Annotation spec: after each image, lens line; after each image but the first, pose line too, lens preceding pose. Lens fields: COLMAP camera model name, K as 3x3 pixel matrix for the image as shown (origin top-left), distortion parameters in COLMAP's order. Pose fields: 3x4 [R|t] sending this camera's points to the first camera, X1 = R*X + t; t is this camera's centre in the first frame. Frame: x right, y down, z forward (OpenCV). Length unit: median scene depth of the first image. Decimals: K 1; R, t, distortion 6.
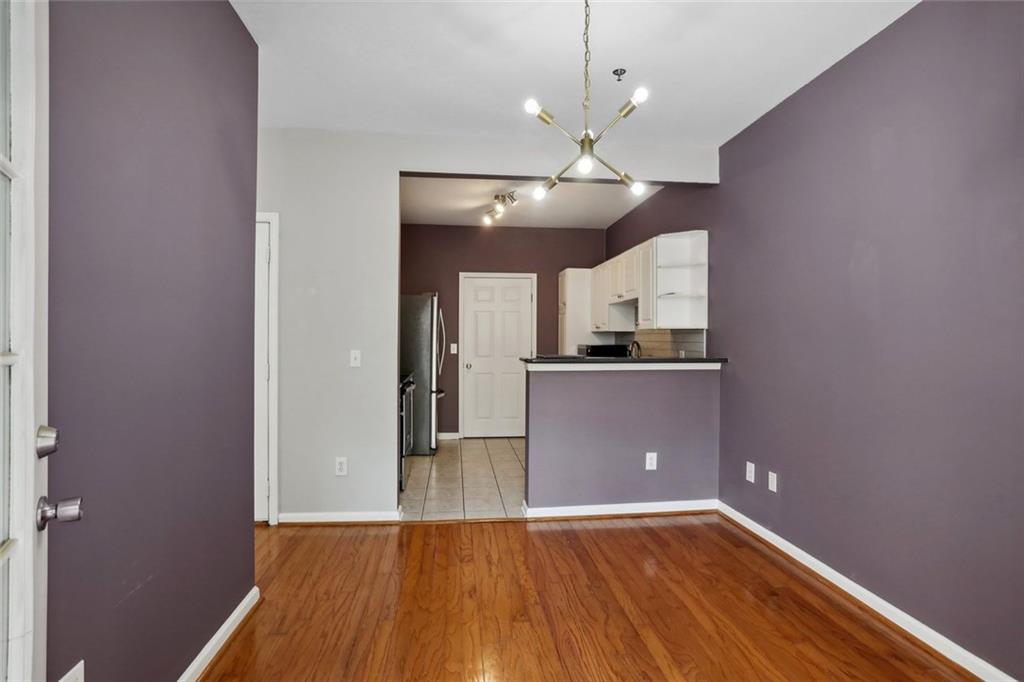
lens RADIAL K [[539.0, 0, 507.7], [0, 539.0, 320.0], [0, 0, 1]] dist [-0.004604, 0.000230]
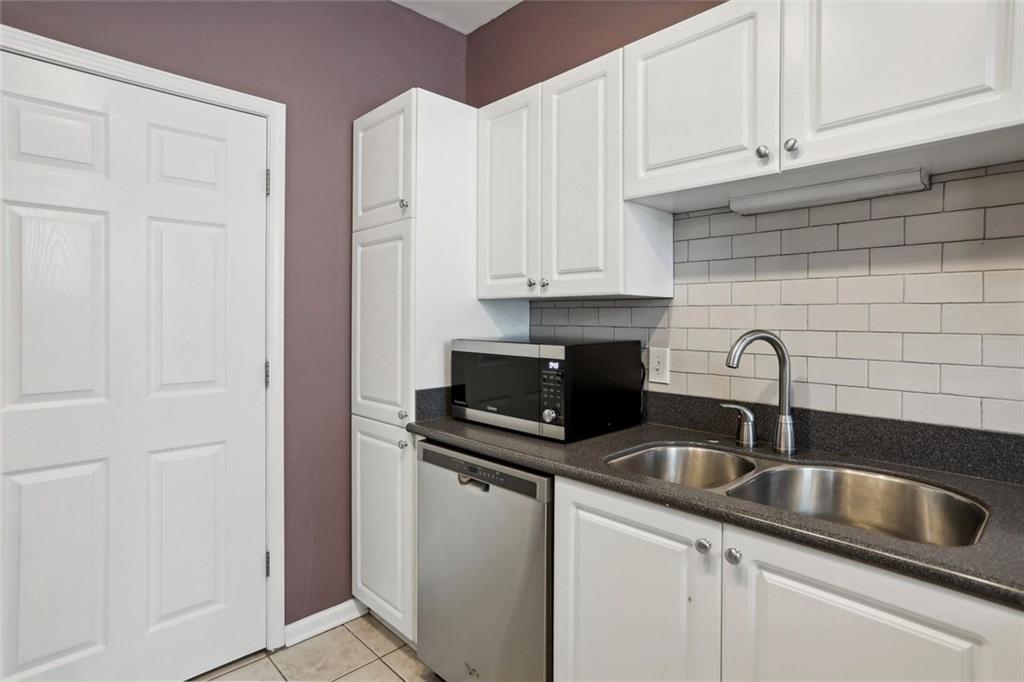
lens RADIAL K [[539.0, 0, 507.7], [0, 539.0, 320.0], [0, 0, 1]] dist [-0.004604, 0.000230]
pose [[0.796949, -0.003367, 0.604038, -0.030013], [-0.020218, 0.999275, 0.032245, 0.022542], [-0.603709, -0.037910, 0.796303, 0.698179]]
